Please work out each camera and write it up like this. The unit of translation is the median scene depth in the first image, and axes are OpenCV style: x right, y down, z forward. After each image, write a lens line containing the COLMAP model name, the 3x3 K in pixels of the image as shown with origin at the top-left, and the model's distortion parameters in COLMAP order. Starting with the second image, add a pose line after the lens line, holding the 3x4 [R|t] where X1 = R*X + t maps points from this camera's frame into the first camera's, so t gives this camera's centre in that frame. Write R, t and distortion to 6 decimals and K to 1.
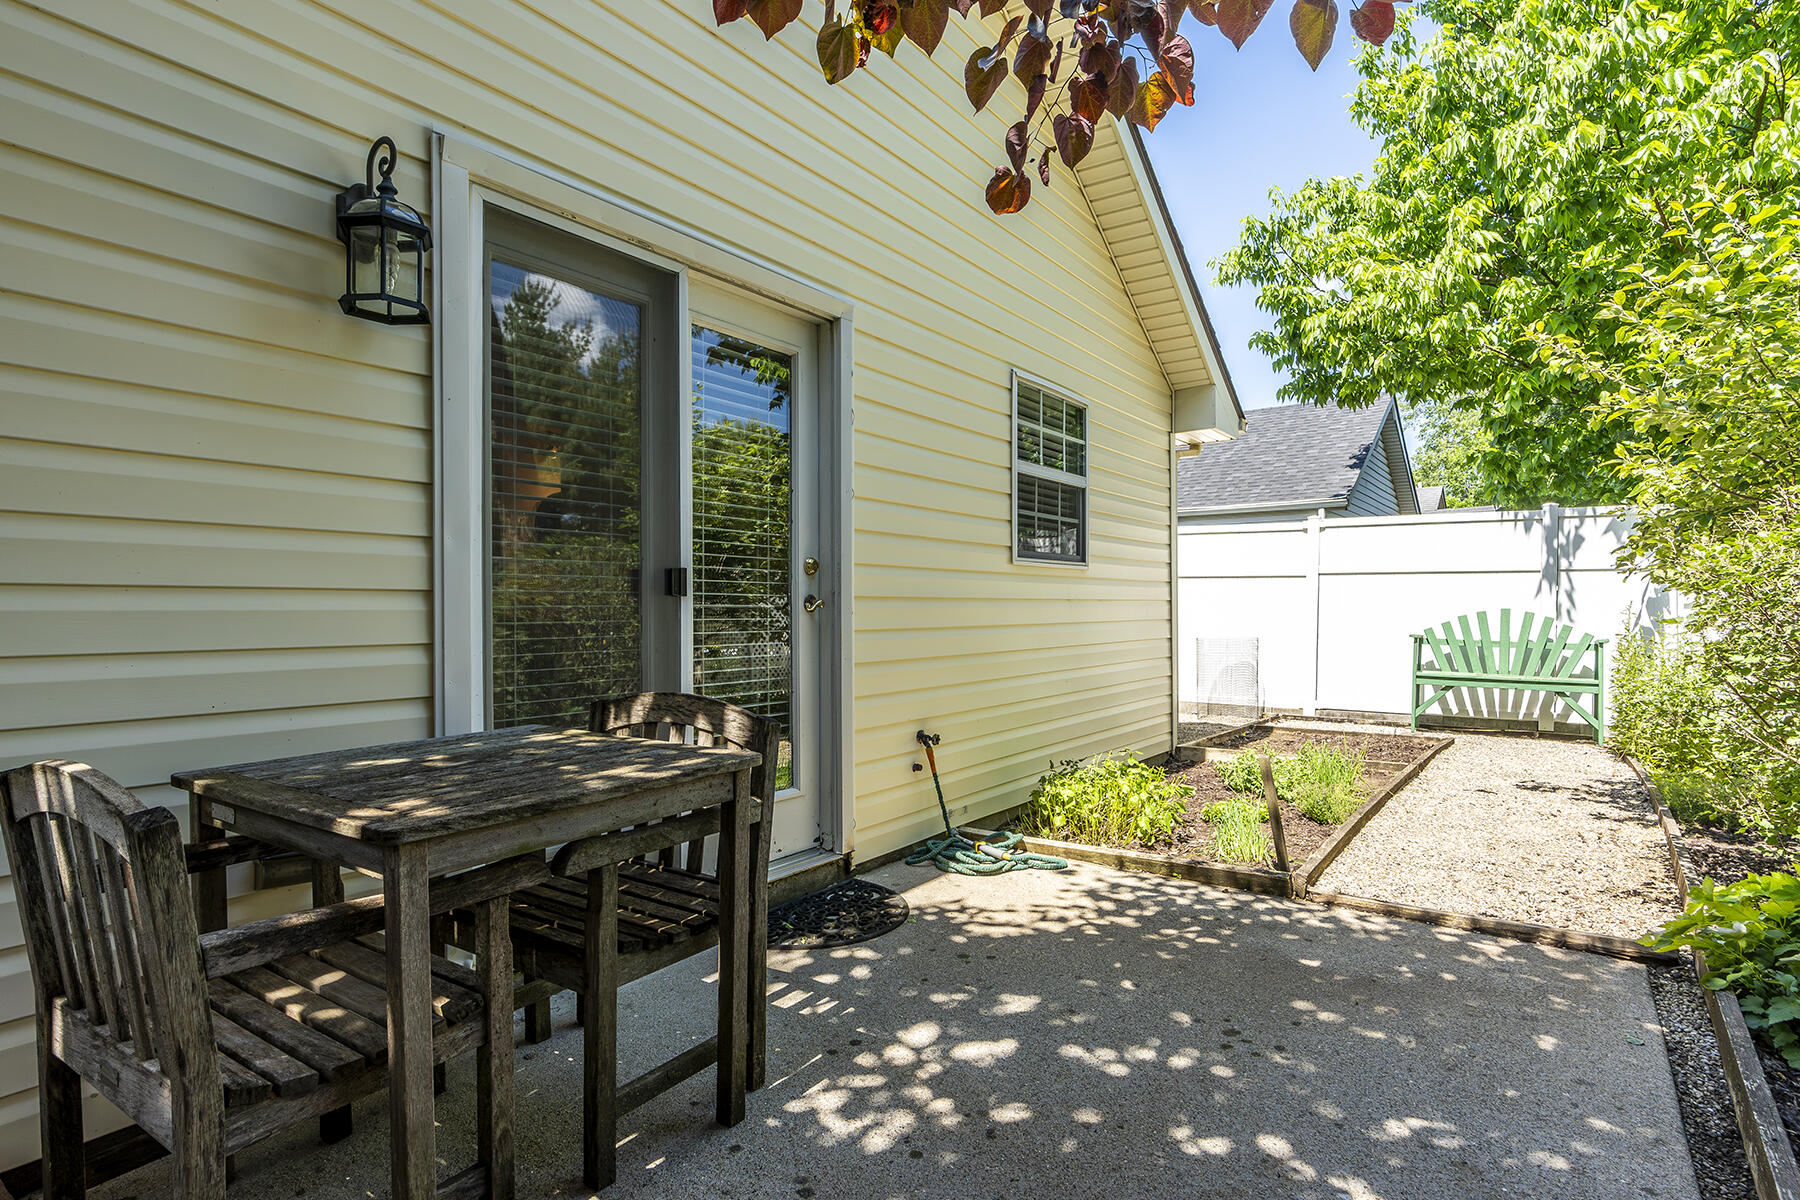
lens RADIAL K [[936.7, 0, 896.9], [0, 936.7, 604.1], [0, 0, 1]] dist [0.004806, 0.000742]
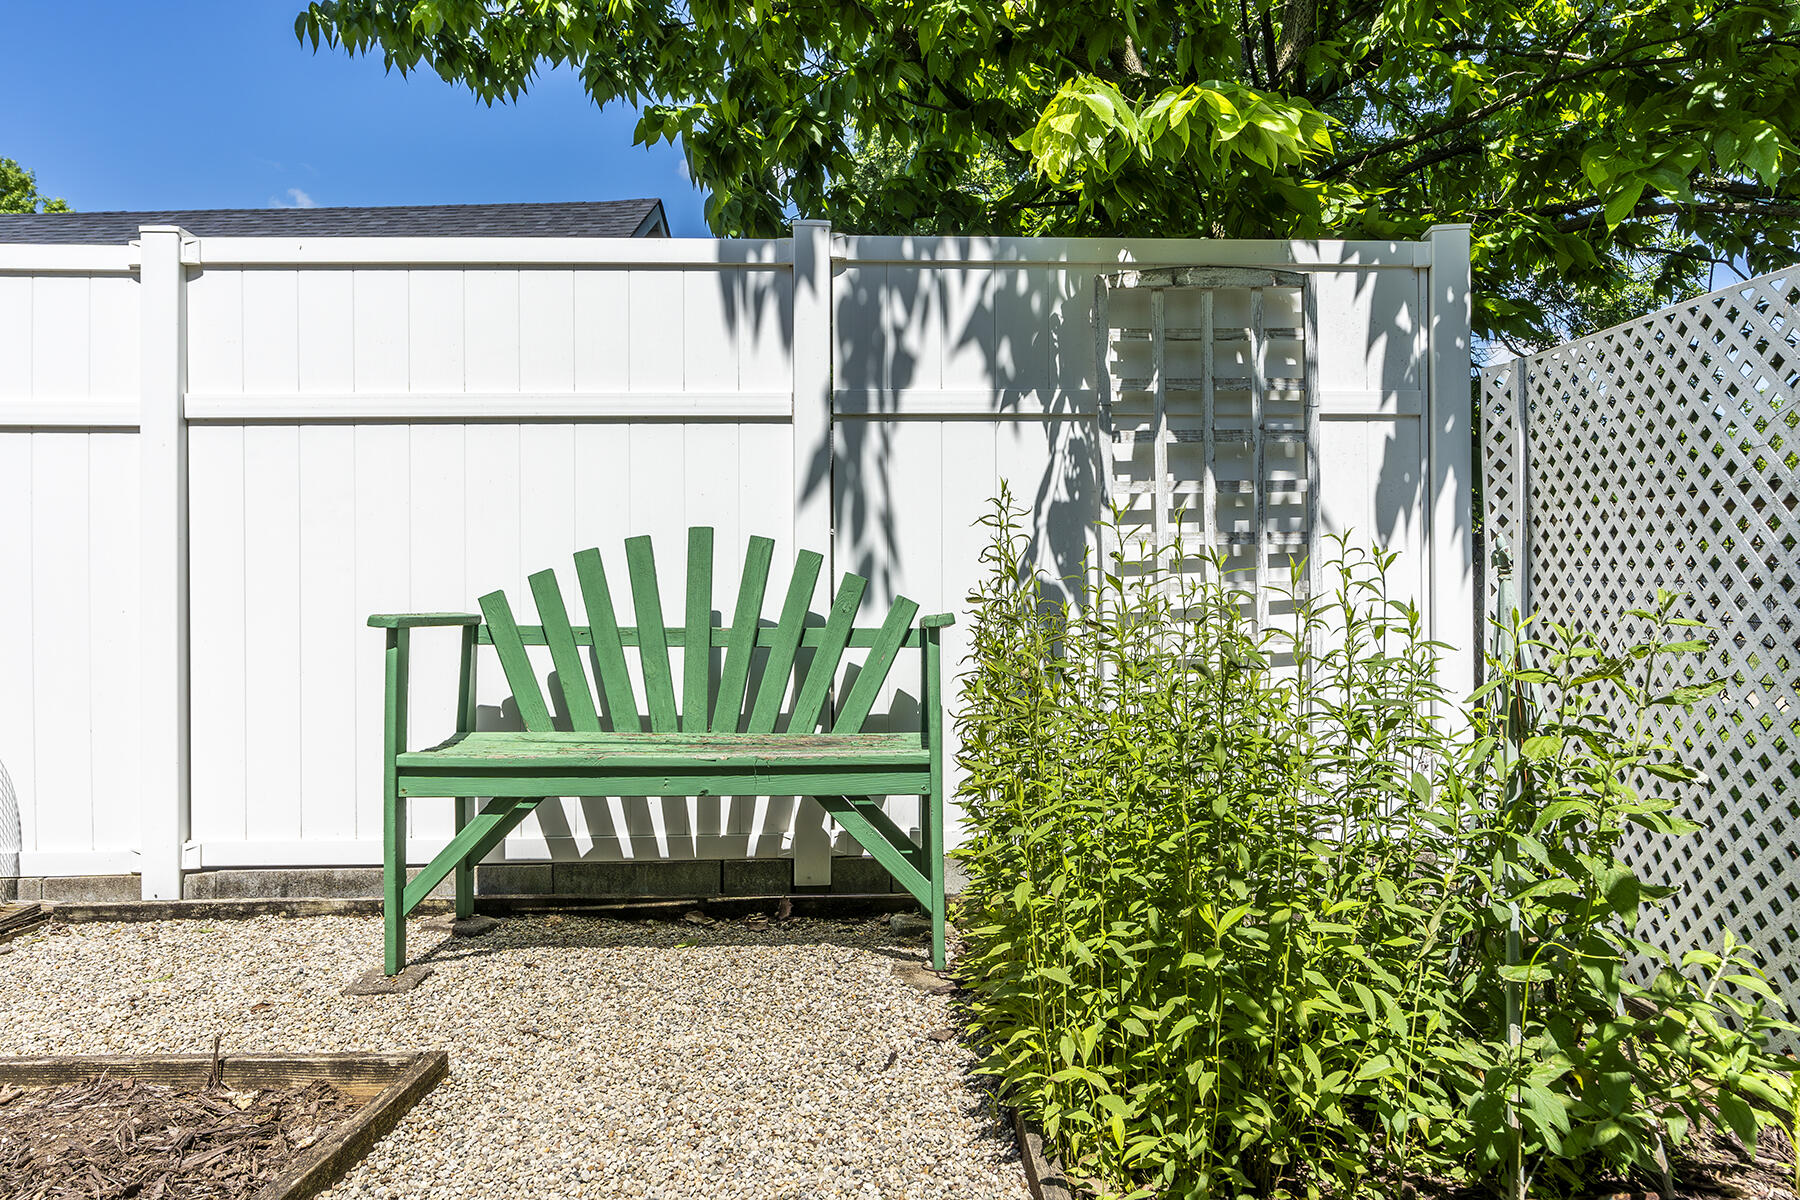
lens RADIAL K [[1138.3, 0, 902.3], [0, 1138.3, 594.6], [0, 0, 1]] dist [0.000943, 0.000037]
pose [[0.805993, -0.013937, 0.591761, 0.467190], [0.014904, 0.999884, 0.003248, 0.027850], [-0.591738, 0.006202, 0.806107, 0.636052]]
